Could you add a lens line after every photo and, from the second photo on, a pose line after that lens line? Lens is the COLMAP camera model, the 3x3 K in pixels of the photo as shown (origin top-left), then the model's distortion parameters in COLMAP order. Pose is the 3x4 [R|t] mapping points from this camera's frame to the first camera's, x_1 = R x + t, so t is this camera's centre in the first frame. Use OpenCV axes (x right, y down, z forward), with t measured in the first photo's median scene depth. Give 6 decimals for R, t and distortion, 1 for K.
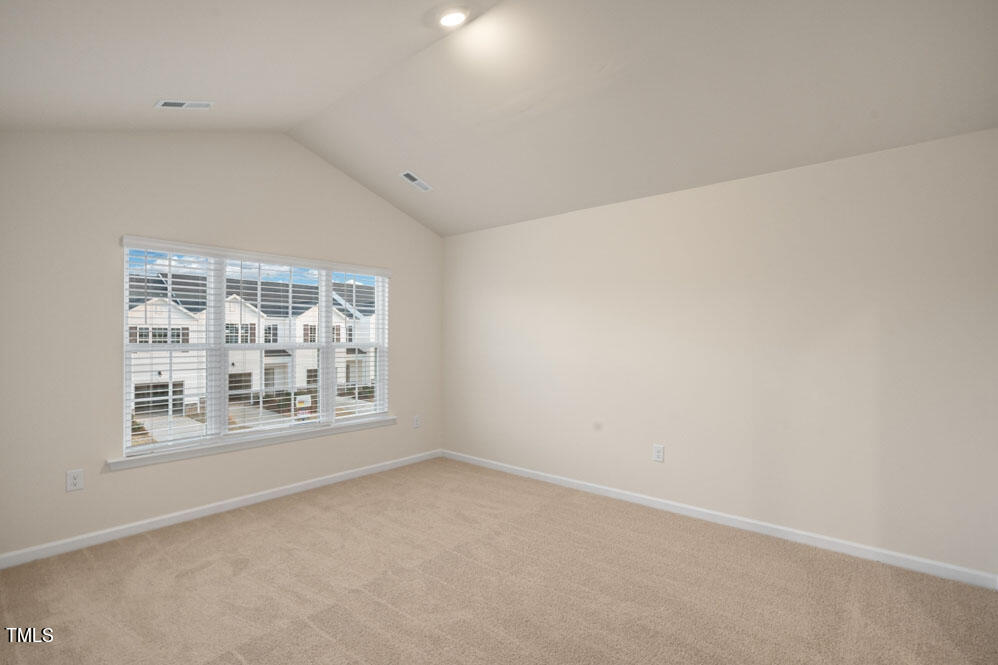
lens RADIAL K [[481.2, 0, 479.4], [0, 481.2, 330.0], [0, 0, 1]] dist [-0.005089, 0.003834]
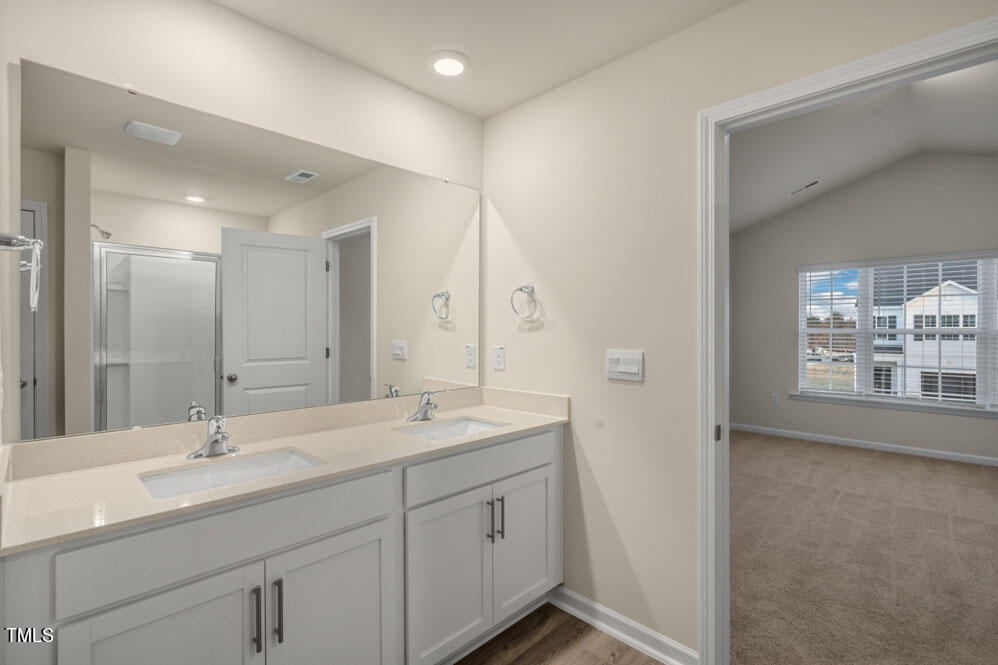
lens RADIAL K [[464.4, 0, 498.9], [0, 464.4, 332.3], [0, 0, 1]] dist [-0.008586, 0.004326]
pose [[-0.061931, 0.012055, -0.998008, 0.871819], [0.018511, 0.999769, 0.010928, 0.004552], [0.997909, -0.017798, -0.062140, 0.026166]]
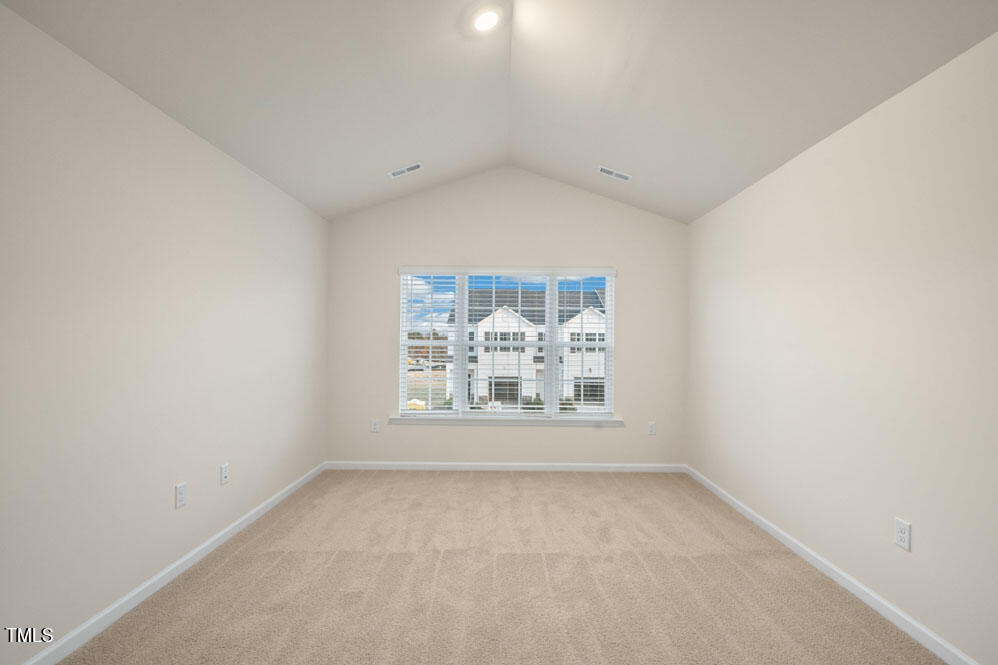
lens RADIAL K [[464.4, 0, 500.6], [0, 464.4, 330.6], [0, 0, 1]] dist [-0.008586, 0.004326]
pose [[0.652459, -0.010108, -0.757757, 0.487119], [0.002598, 0.999935, -0.011102, 0.015318], [0.757819, 0.005275, 0.652443, 0.265265]]
